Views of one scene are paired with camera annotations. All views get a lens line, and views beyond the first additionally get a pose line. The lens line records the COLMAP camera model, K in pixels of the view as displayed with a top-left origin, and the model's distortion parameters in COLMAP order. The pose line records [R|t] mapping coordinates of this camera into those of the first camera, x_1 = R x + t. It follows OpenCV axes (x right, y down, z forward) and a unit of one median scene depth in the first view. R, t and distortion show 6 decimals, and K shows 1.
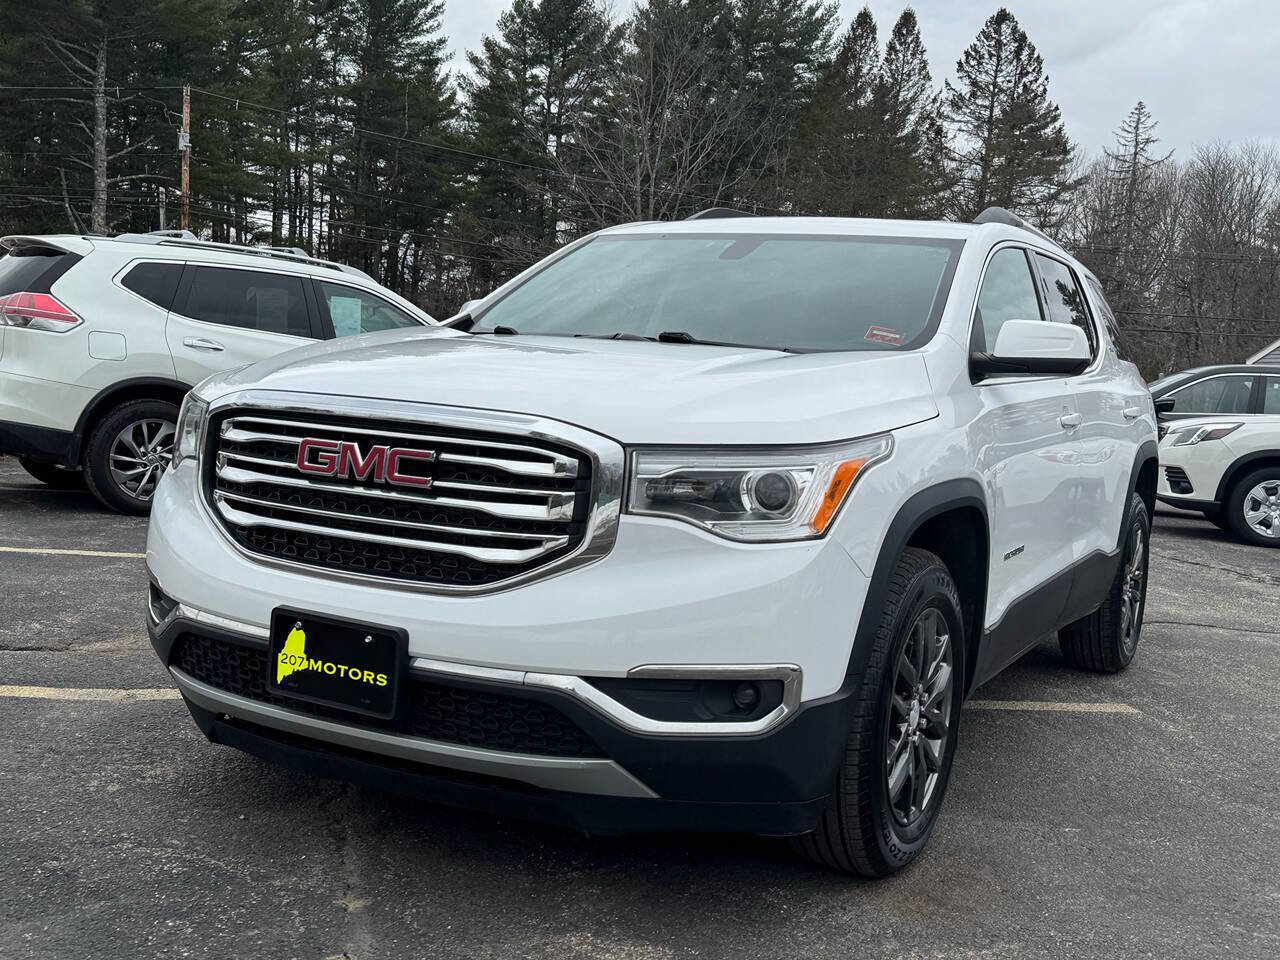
lens RADIAL K [[1312.3, 0, 648.5], [0, 1312.3, 480.0], [0, 0, 1]] dist [0.186218, -0.398197]
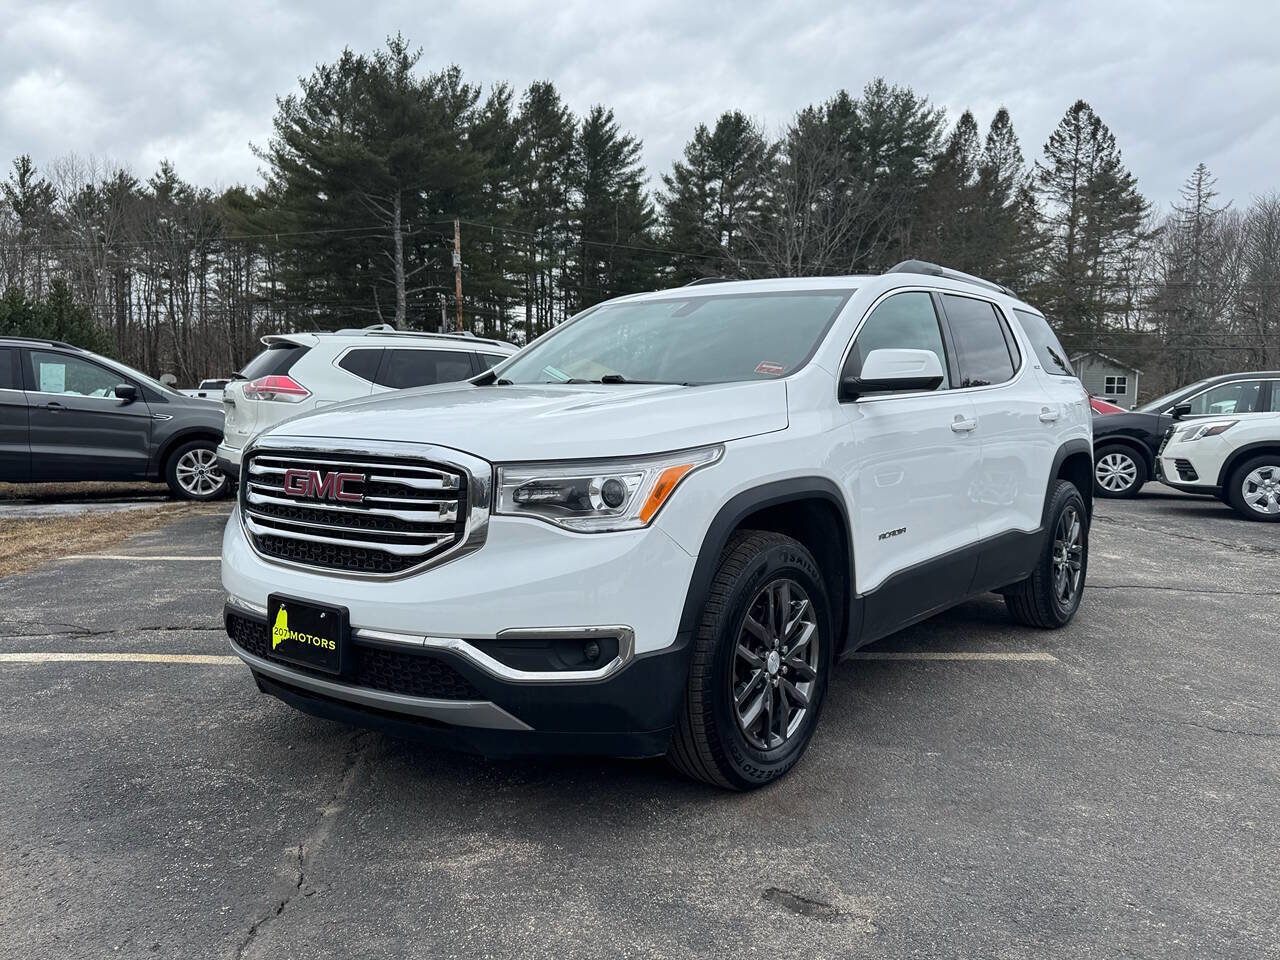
lens RADIAL K [[1003.8, 0, 663.6], [0, 1003.8, 477.1], [0, 0, 1]] dist [0.128459, -0.213584]
pose [[0.986581, -0.046704, -0.156448, 0.111932], [0.044252, 0.998837, -0.019117, 0.005271], [0.157159, 0.011937, 0.987501, 0.009620]]
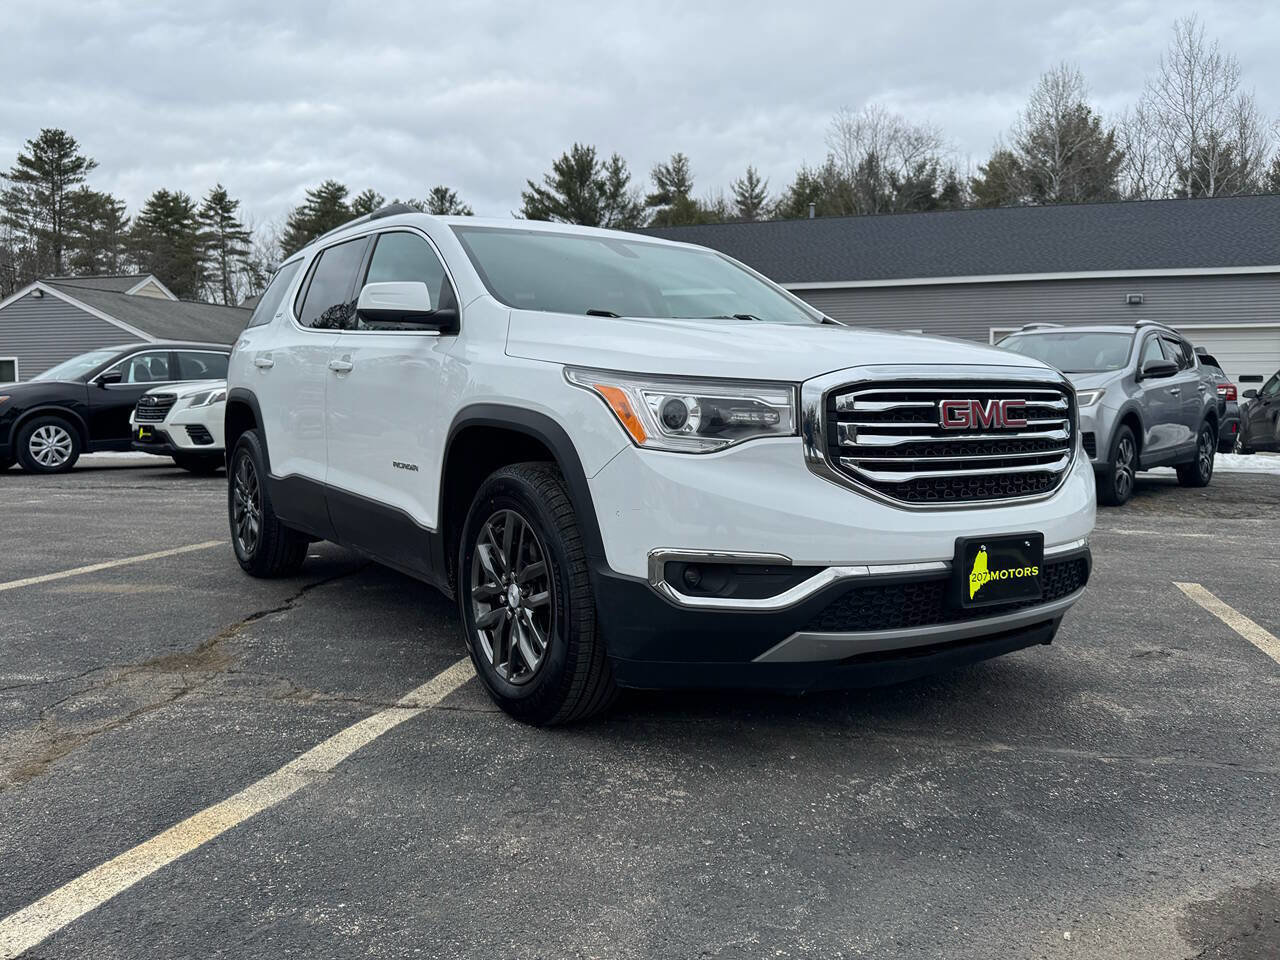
lens RADIAL K [[1003.8, 0, 663.6], [0, 1003.8, 477.1], [0, 0, 1]] dist [0.128459, -0.213584]
pose [[0.490531, -0.141741, 0.859819, -0.467610], [0.102155, 0.989233, 0.104795, -0.033631], [-0.865415, 0.036430, 0.499729, 0.297939]]
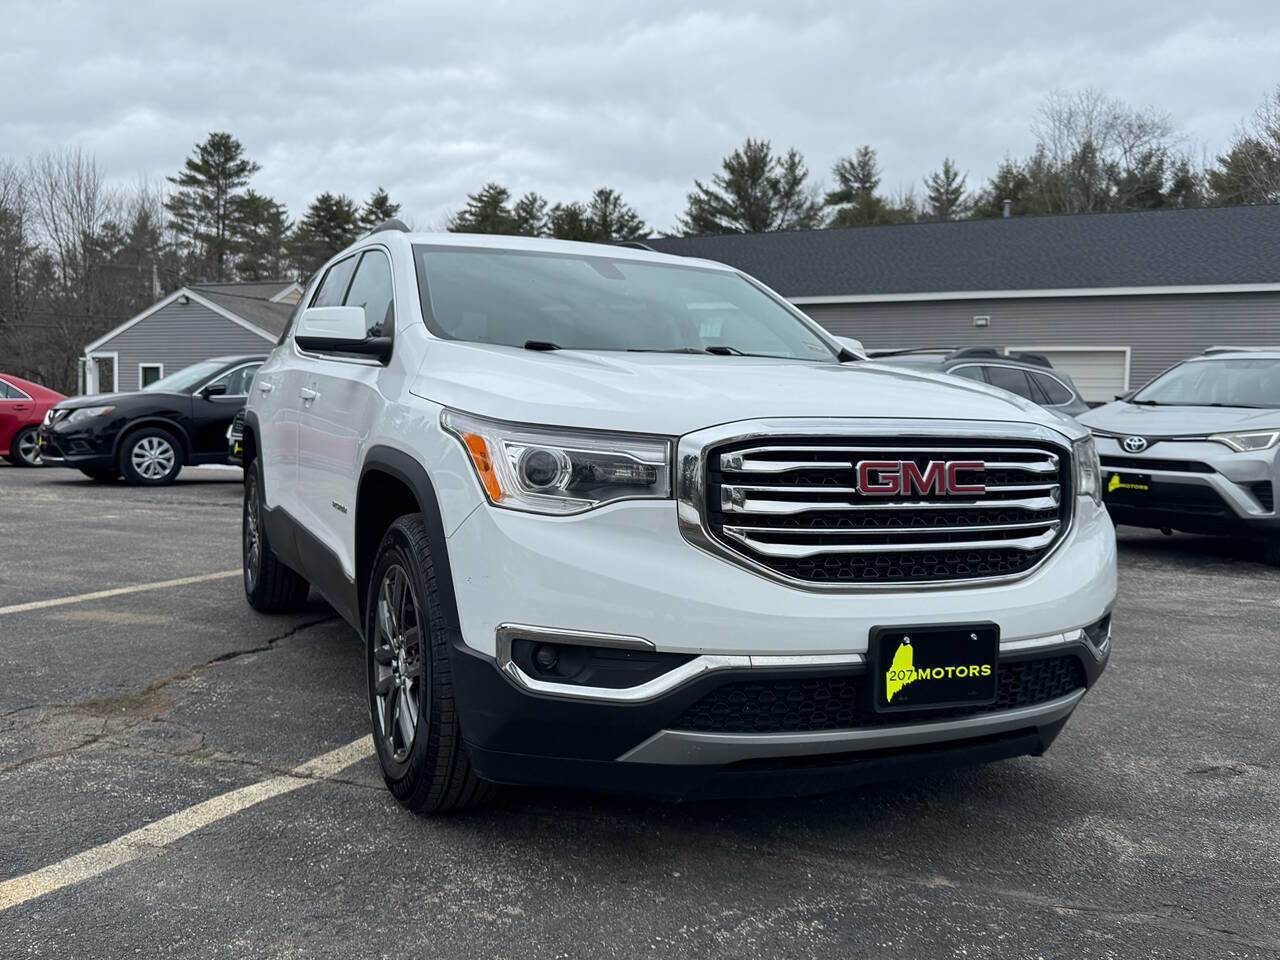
lens RADIAL K [[1104.3, 0, 656.2], [0, 1104.3, 479.9], [0, 0, 1]] dist [0.142941, -0.294988]
pose [[0.626154, -0.106182, 0.772436, -0.399182], [0.082600, 0.994142, 0.069702, -0.035270], [-0.775312, 0.020159, 0.631256, 0.229015]]
